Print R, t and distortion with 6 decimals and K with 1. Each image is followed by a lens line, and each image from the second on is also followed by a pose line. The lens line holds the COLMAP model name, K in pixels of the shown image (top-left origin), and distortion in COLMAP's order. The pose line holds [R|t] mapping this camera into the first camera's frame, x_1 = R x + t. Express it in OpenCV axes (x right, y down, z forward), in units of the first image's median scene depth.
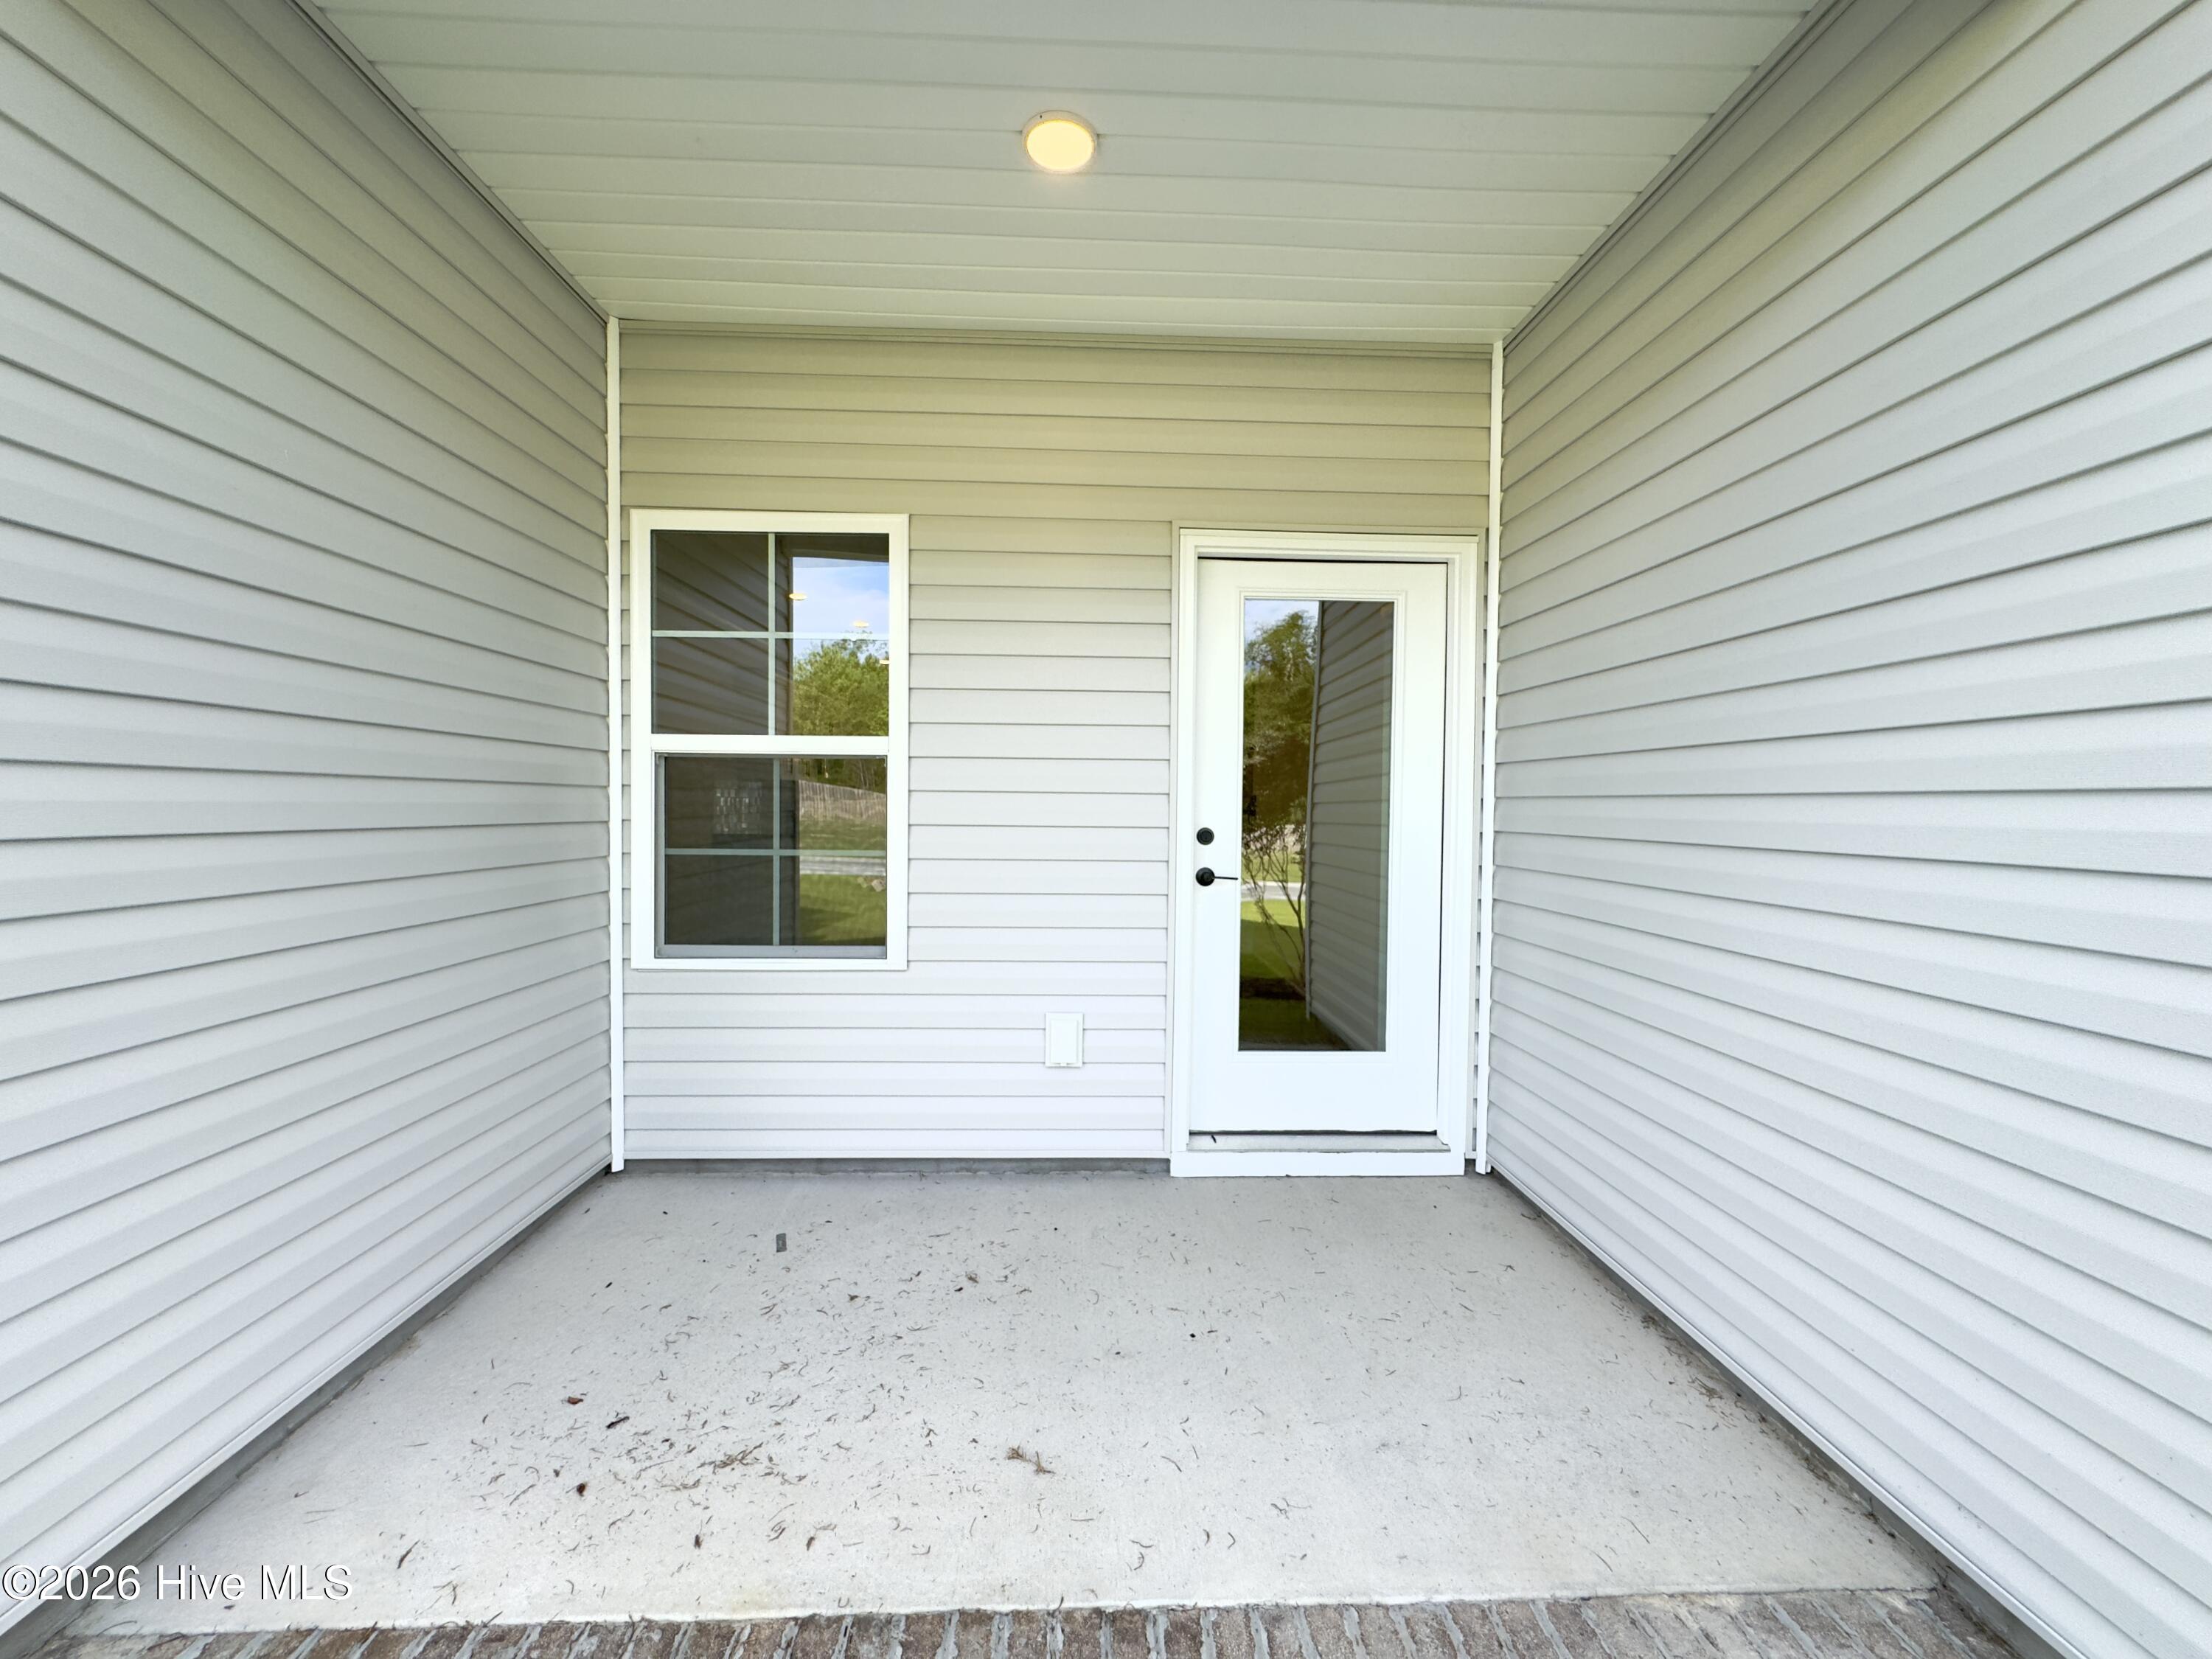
lens RADIAL K [[881.7, 0, 1108.5], [0, 881.7, 827.3], [0, 0, 1]] dist [-0.002647, 0.000657]
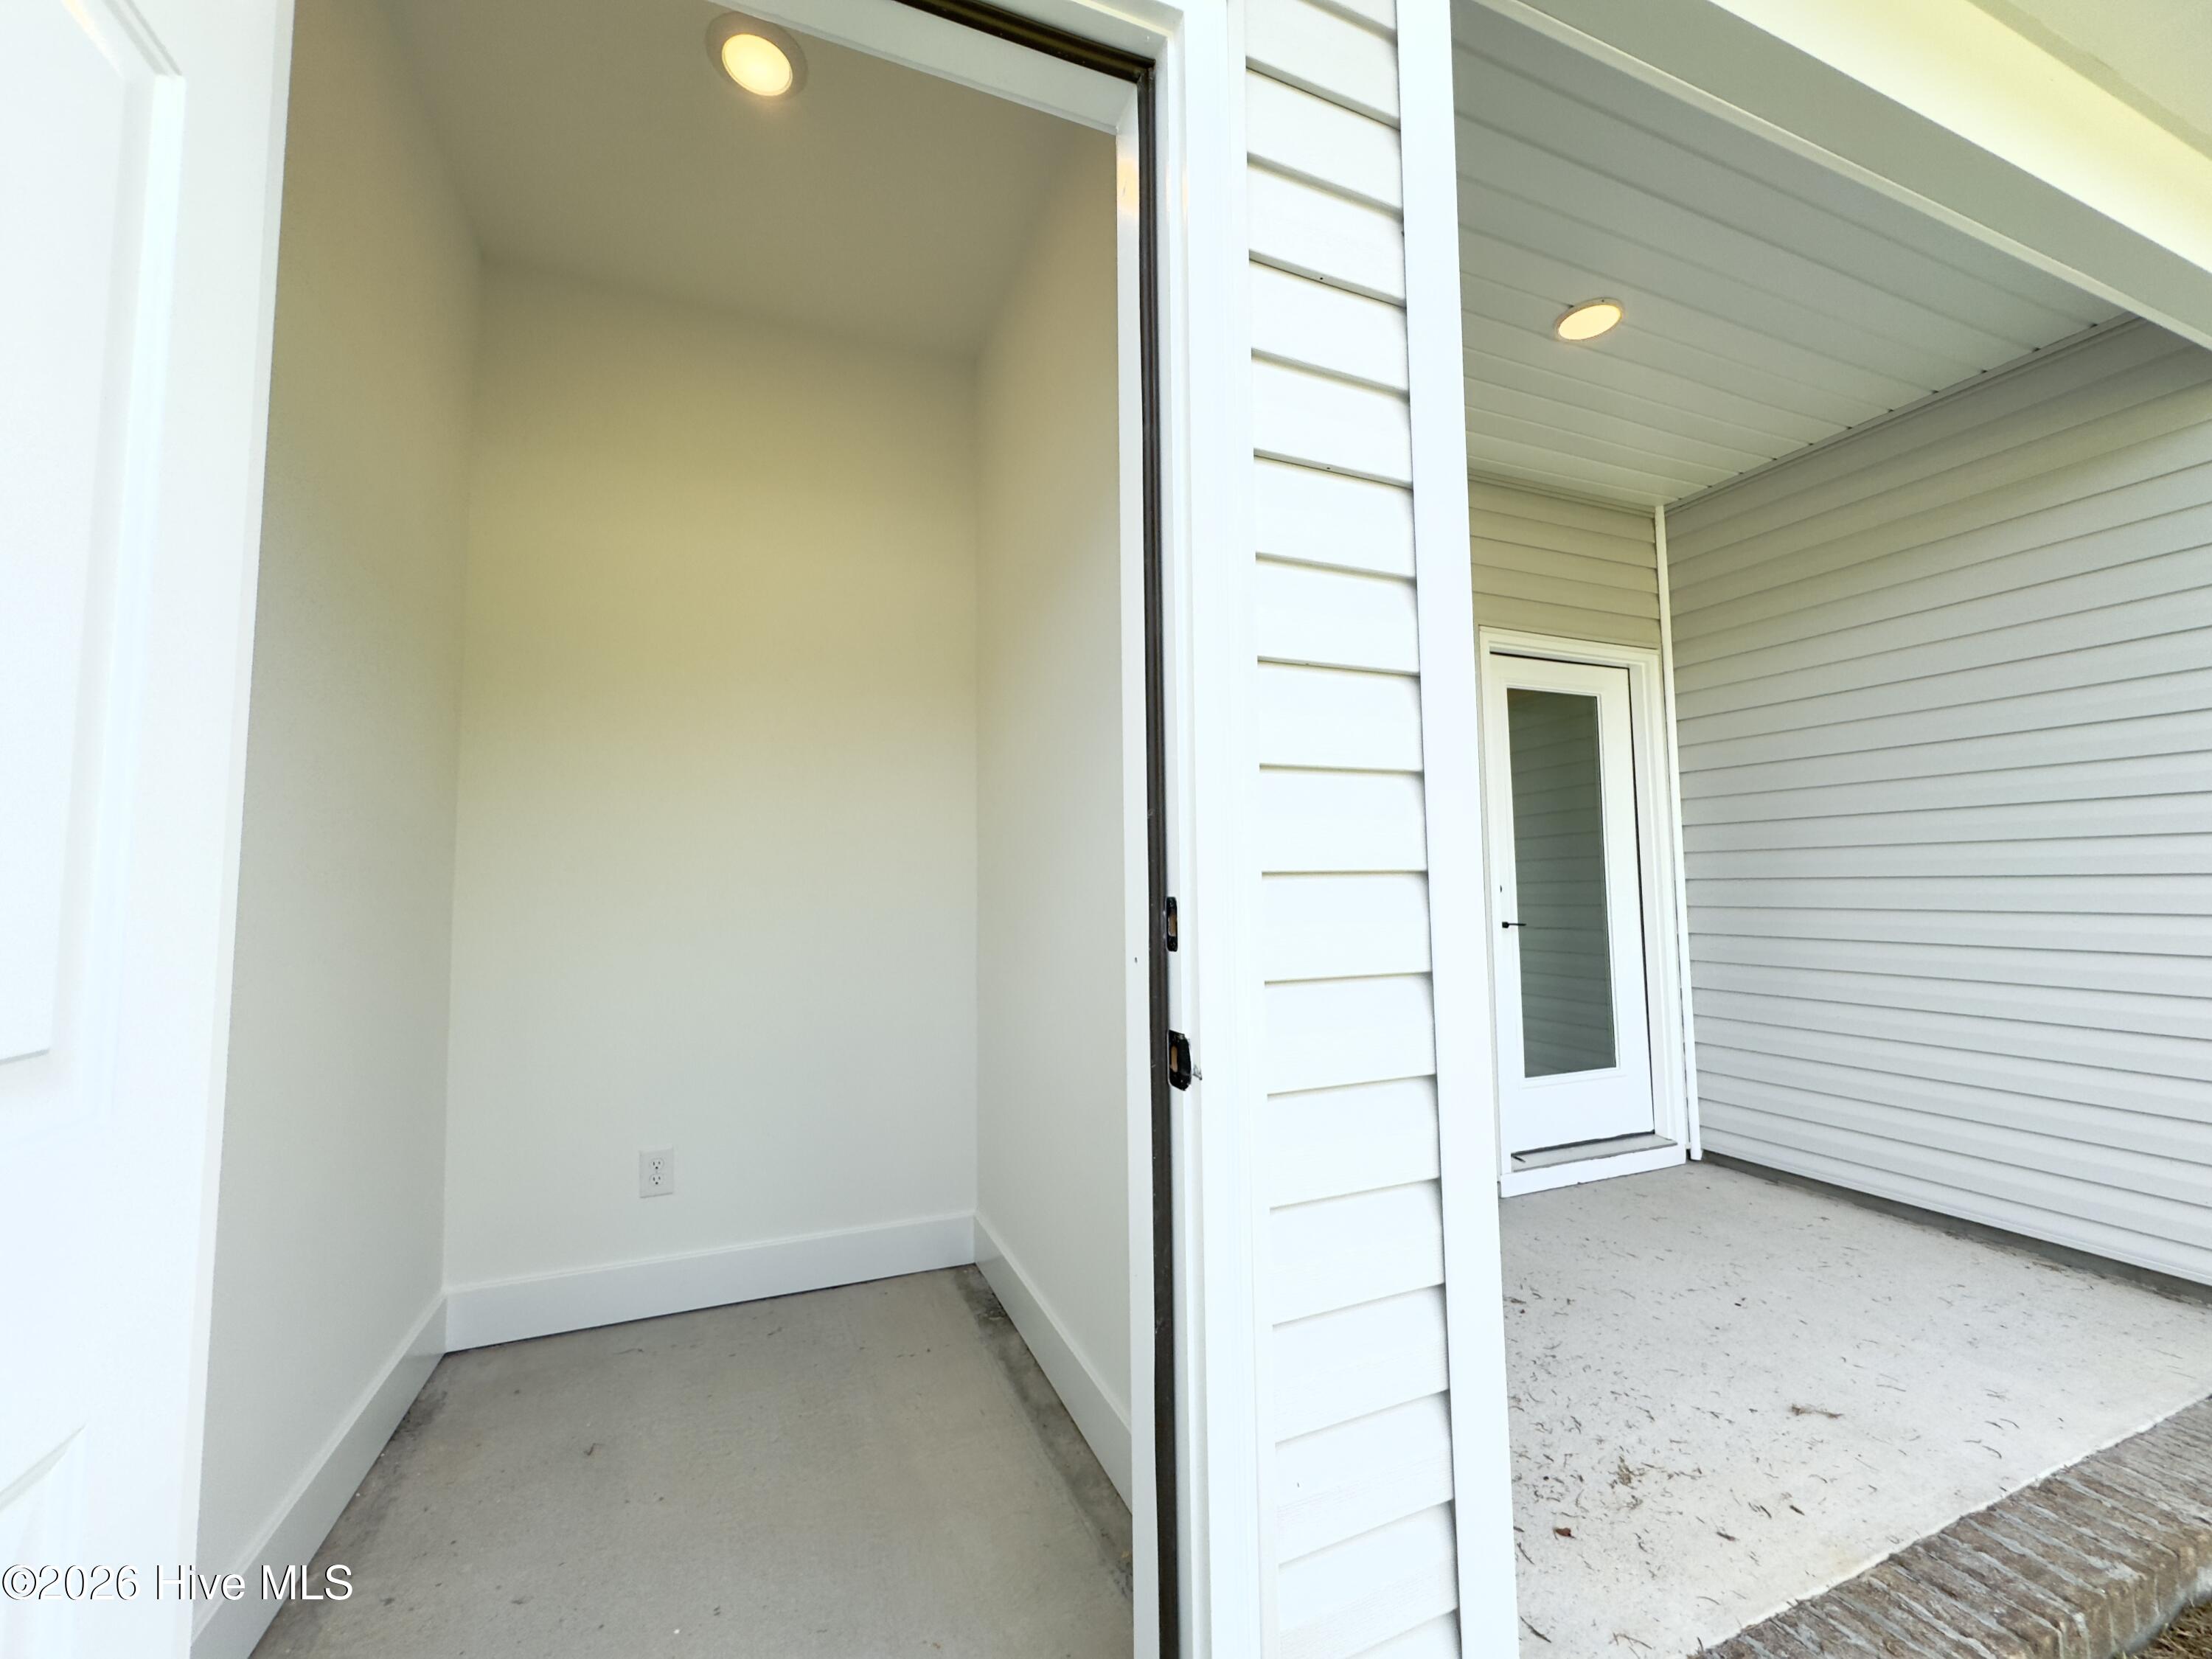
lens RADIAL K [[881.7, 0, 1102.8], [0, 881.7, 827.6], [0, 0, 1]] dist [-0.002647, 0.000657]
pose [[0.940308, 0.000565, 0.340323, -0.803719], [0.032496, 0.995280, -0.091437, 0.020130], [-0.338769, 0.097038, 0.935852, 0.097048]]
